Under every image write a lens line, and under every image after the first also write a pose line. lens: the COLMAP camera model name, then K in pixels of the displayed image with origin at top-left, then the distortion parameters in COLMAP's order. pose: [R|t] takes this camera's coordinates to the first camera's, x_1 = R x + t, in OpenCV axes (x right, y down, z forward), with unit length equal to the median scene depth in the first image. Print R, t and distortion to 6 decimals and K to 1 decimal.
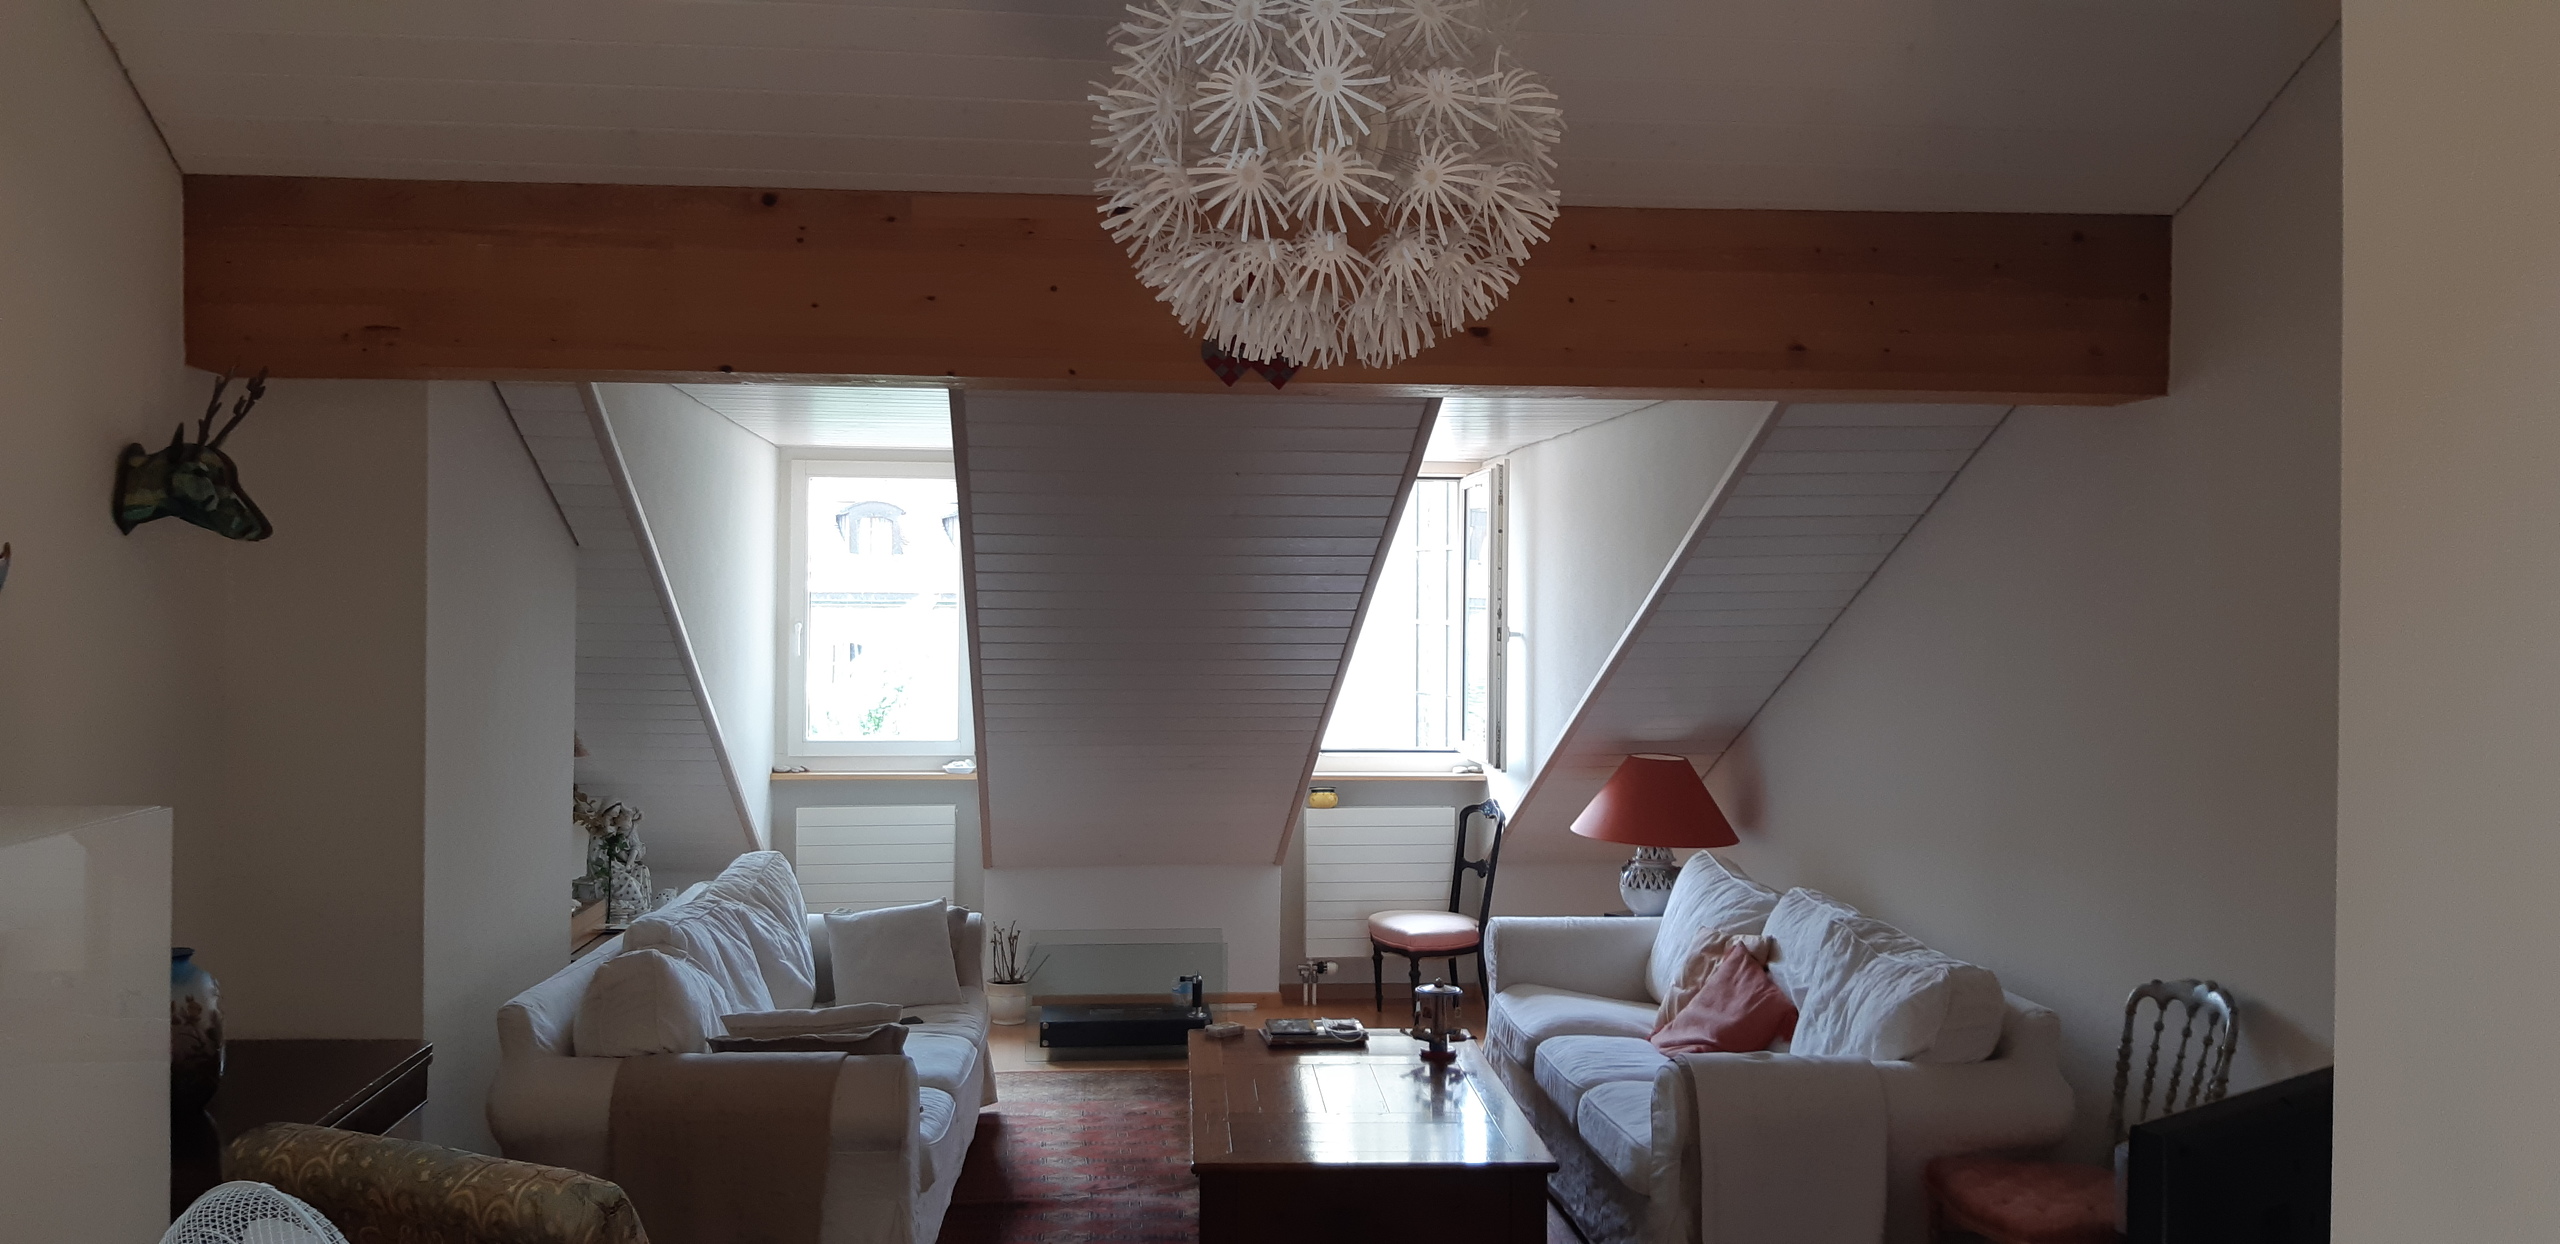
lens RADIAL K [[2030.8, 0, 1280.0], [0, 2030.8, 622.0], [0, 0, 1]] dist [0.138895, -0.298631]
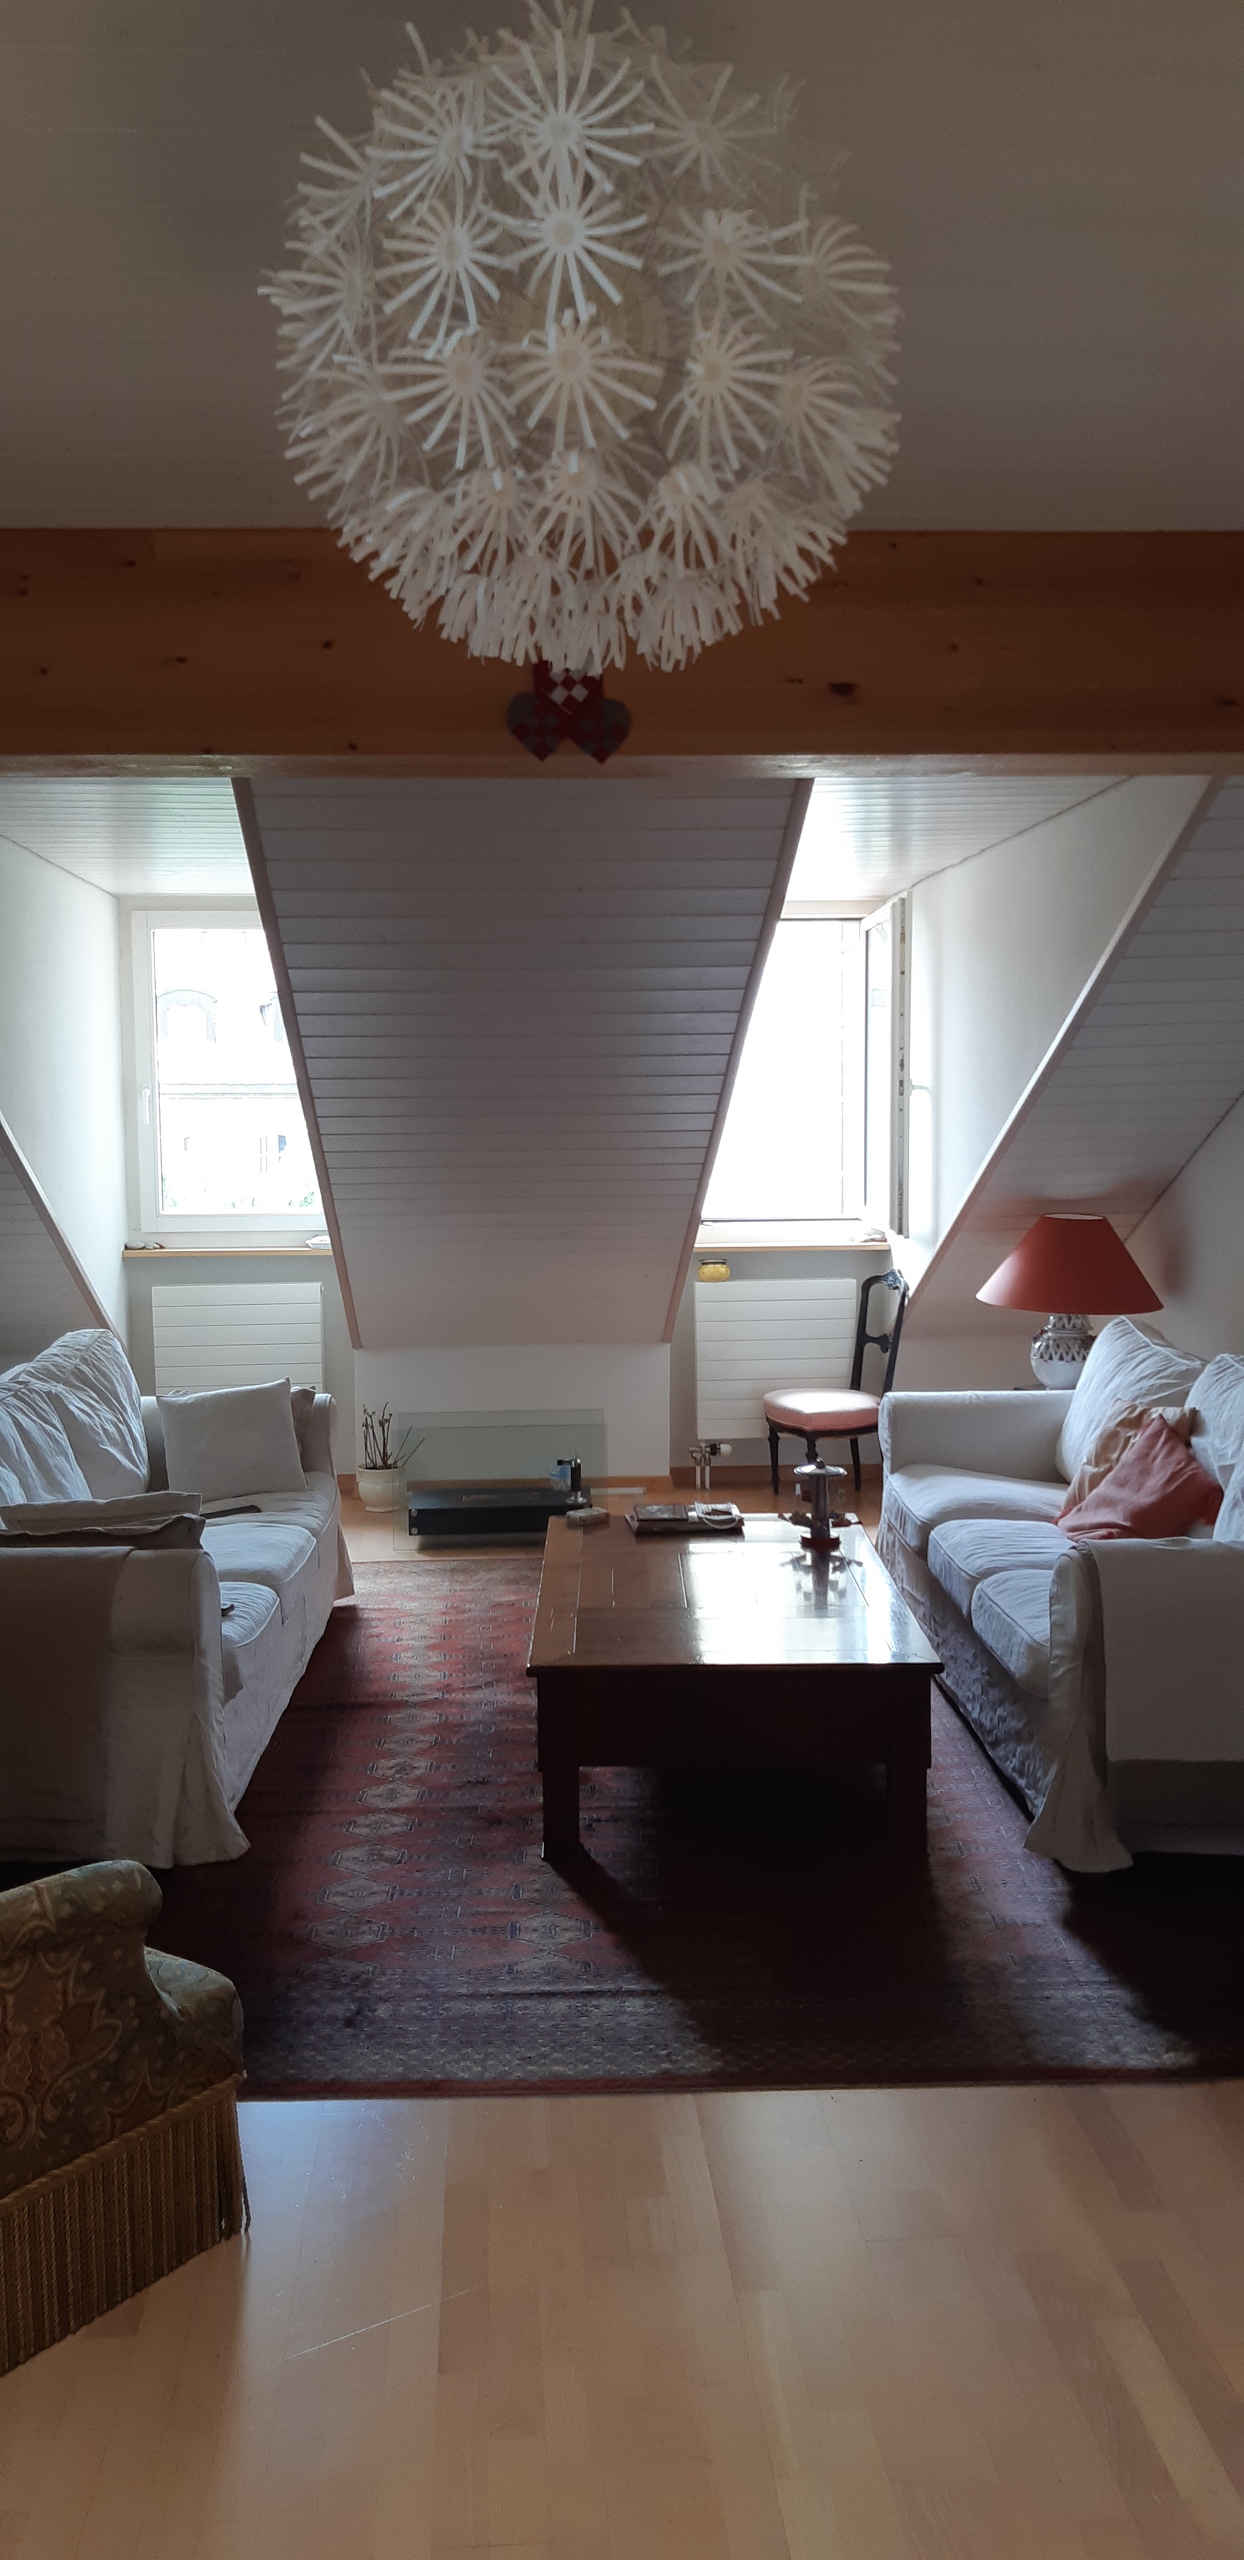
lens RADIAL K [[2030.8, 0, 622.0], [0, 2030.8, 1280.0], [0, 0, 1]] dist [0.138895, -0.298631]
pose [[0.998937, -0.013770, -0.043987, 0.030017], [0.017399, 0.996379, 0.083218, 0.019011], [0.042682, -0.083894, 0.995560, 0.103527]]
